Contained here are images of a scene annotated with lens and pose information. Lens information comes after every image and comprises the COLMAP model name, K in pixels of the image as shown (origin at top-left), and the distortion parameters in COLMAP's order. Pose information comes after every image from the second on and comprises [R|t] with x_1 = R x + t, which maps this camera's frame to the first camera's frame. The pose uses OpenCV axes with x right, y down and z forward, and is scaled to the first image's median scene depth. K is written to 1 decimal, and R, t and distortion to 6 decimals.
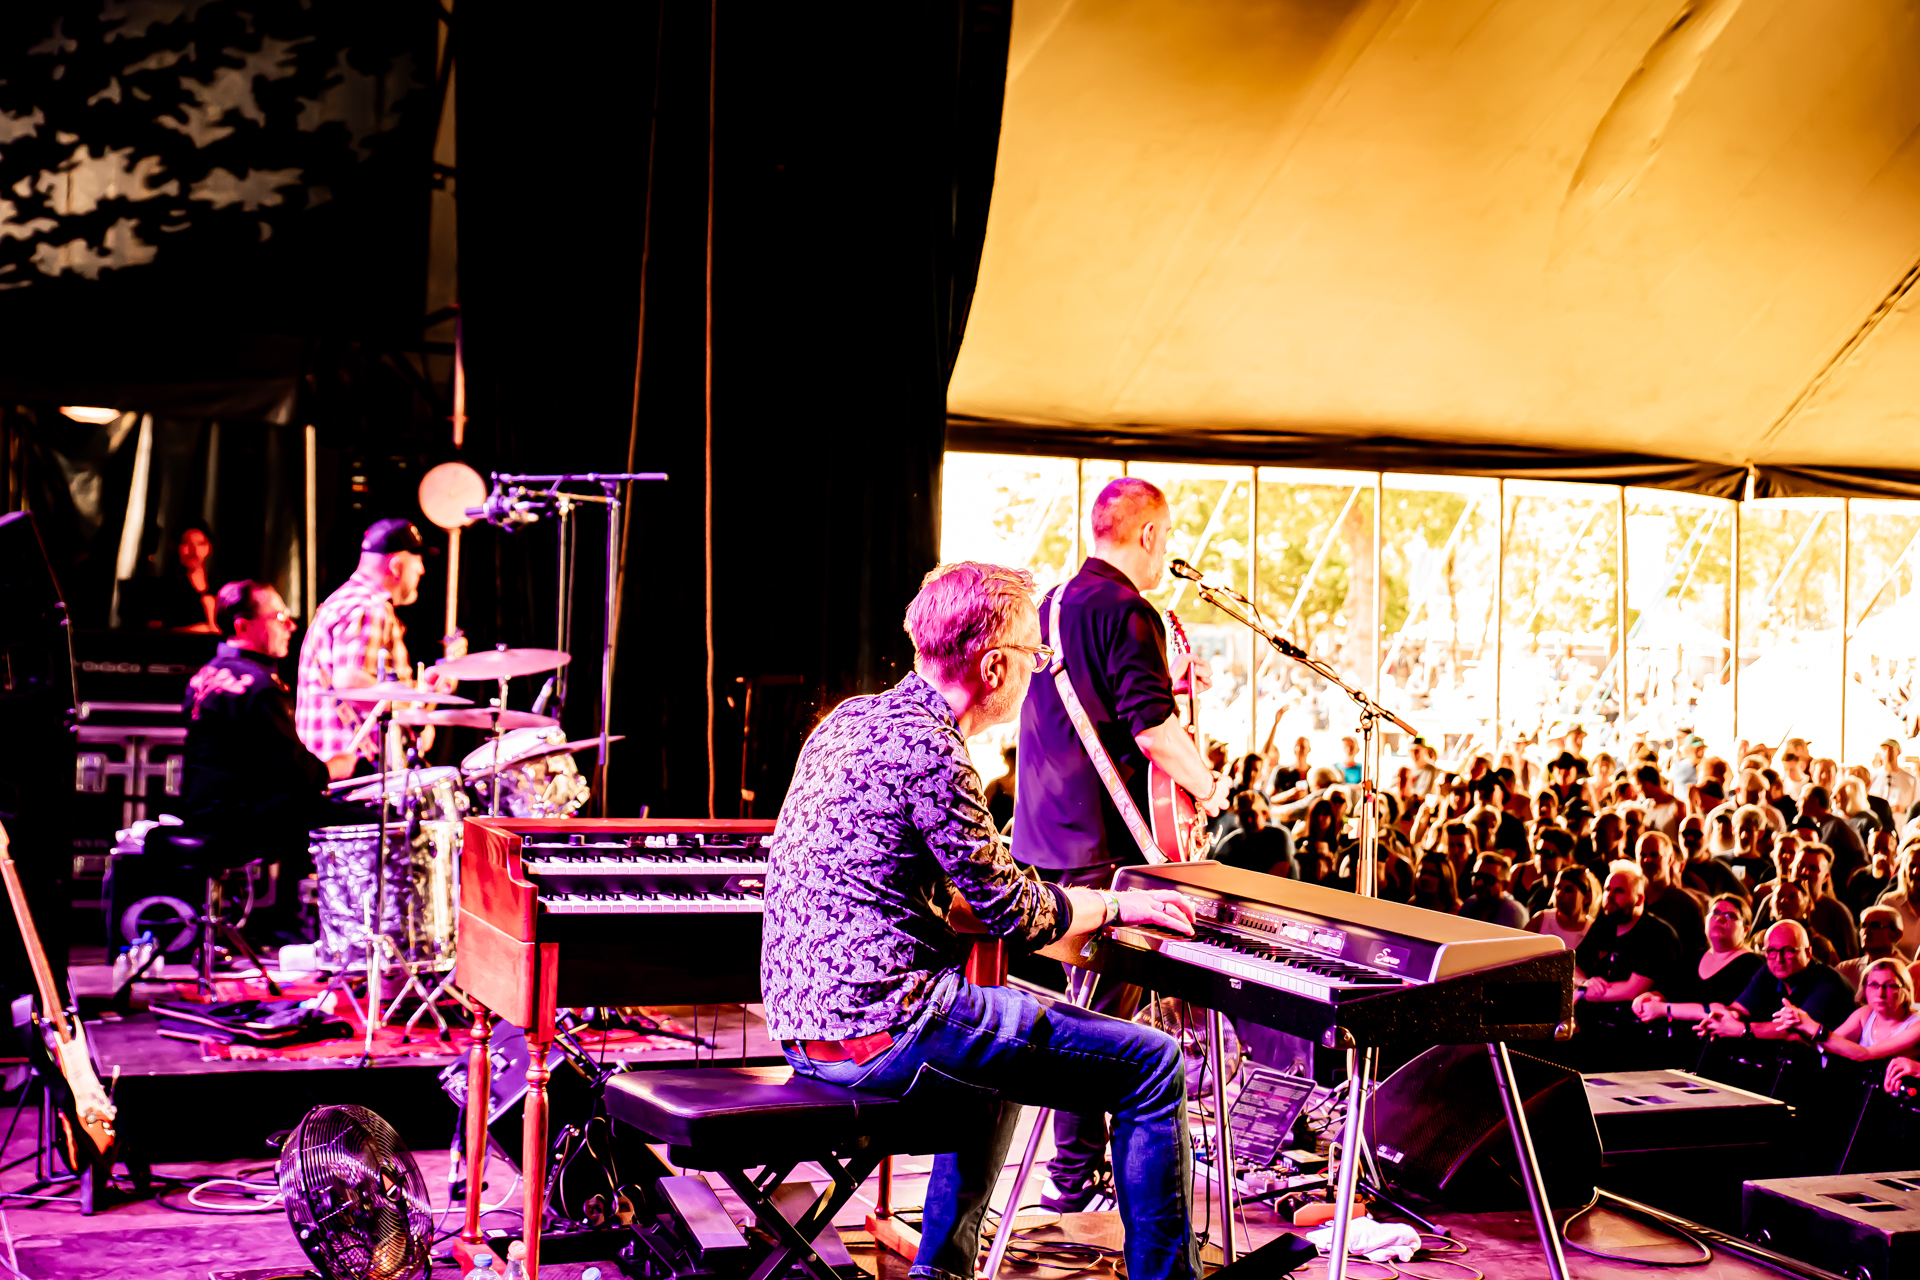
lens RADIAL K [[2602.7, 0, 927.0], [0, 2602.7, 660.6], [0, 0, 1]] dist [0.024134, 0.076174]
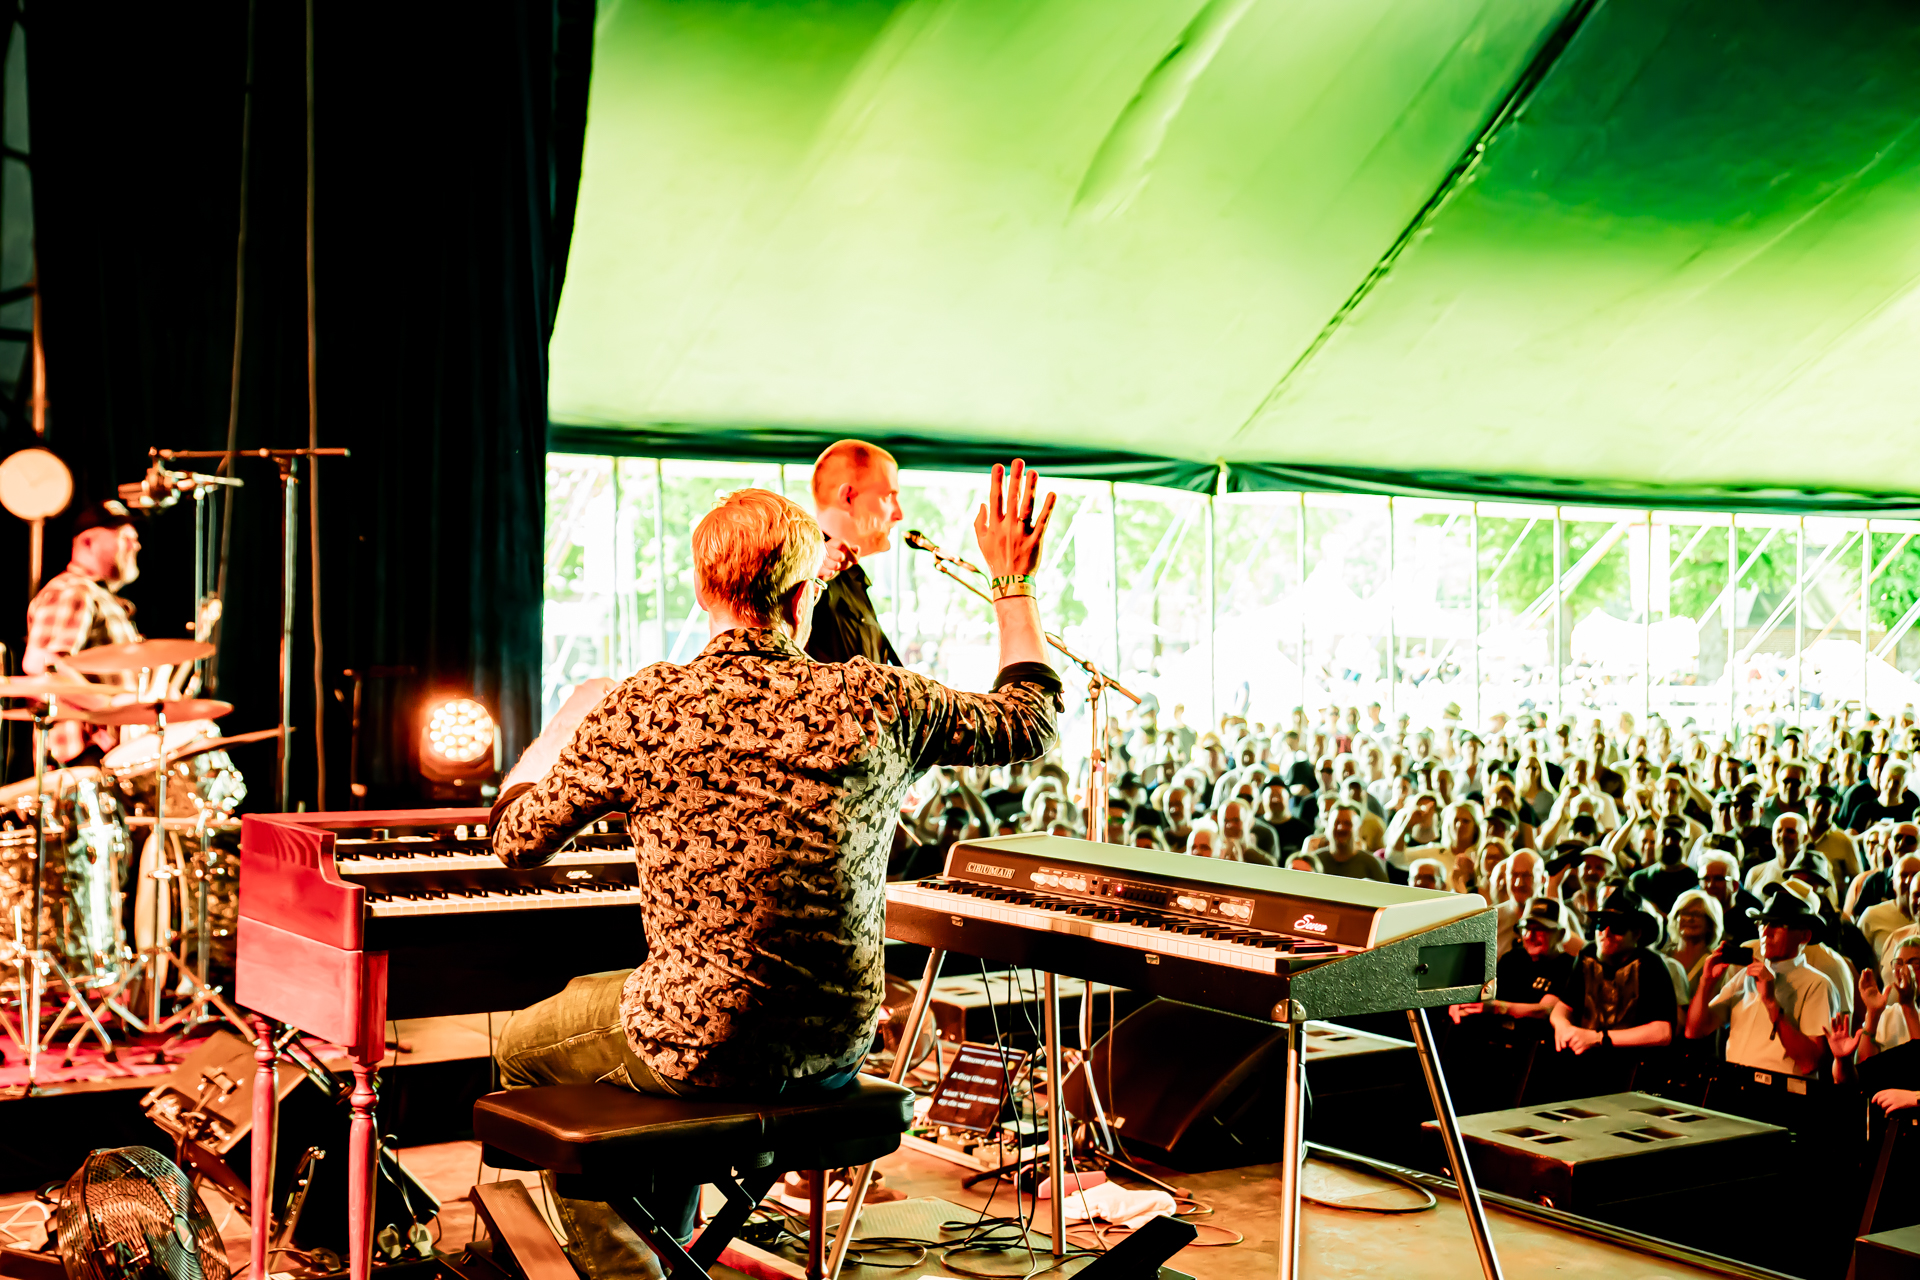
lens RADIAL K [[2444.2, 0, 960.0], [0, 2444.2, 640.0], [0, 0, 1]] dist [0.015332, 0.062226]
pose [[0.975035, -0.018708, 0.221264, -0.080974], [0.020073, 0.999791, -0.003919, 0.005691], [-0.221144, 0.008263, 0.975206, 0.082993]]
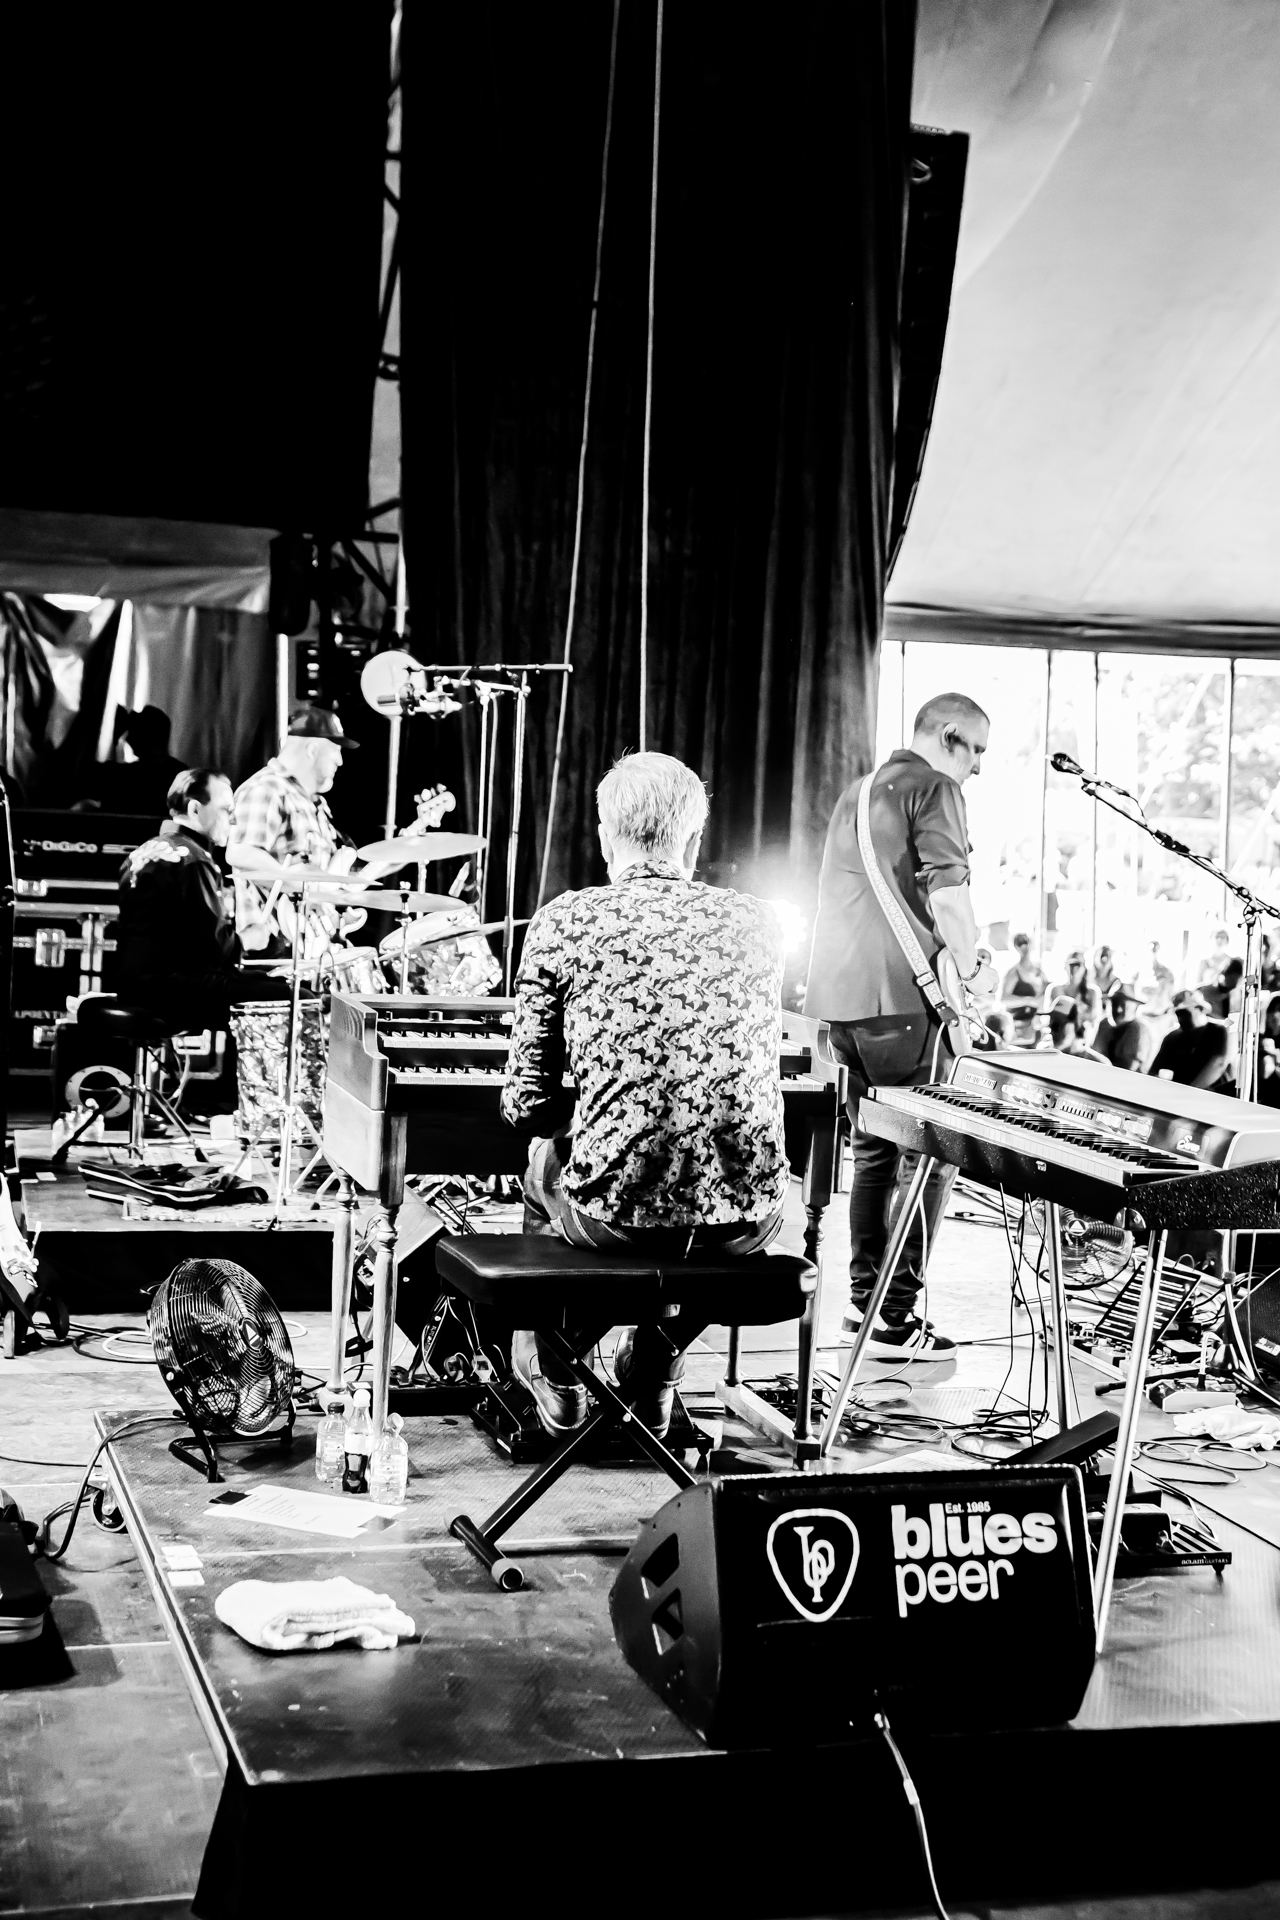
lens RADIAL K [[2613.3, 0, 640.0], [0, 2613.3, 960.0], [0, 0, 1]] dist [0.038070, 0.020792]
pose [[0.994198, 0.018193, -0.106016, 0.038441], [-0.013747, 0.999001, 0.042521, 0.000289], [0.106684, -0.040817, 0.993455, -0.024510]]
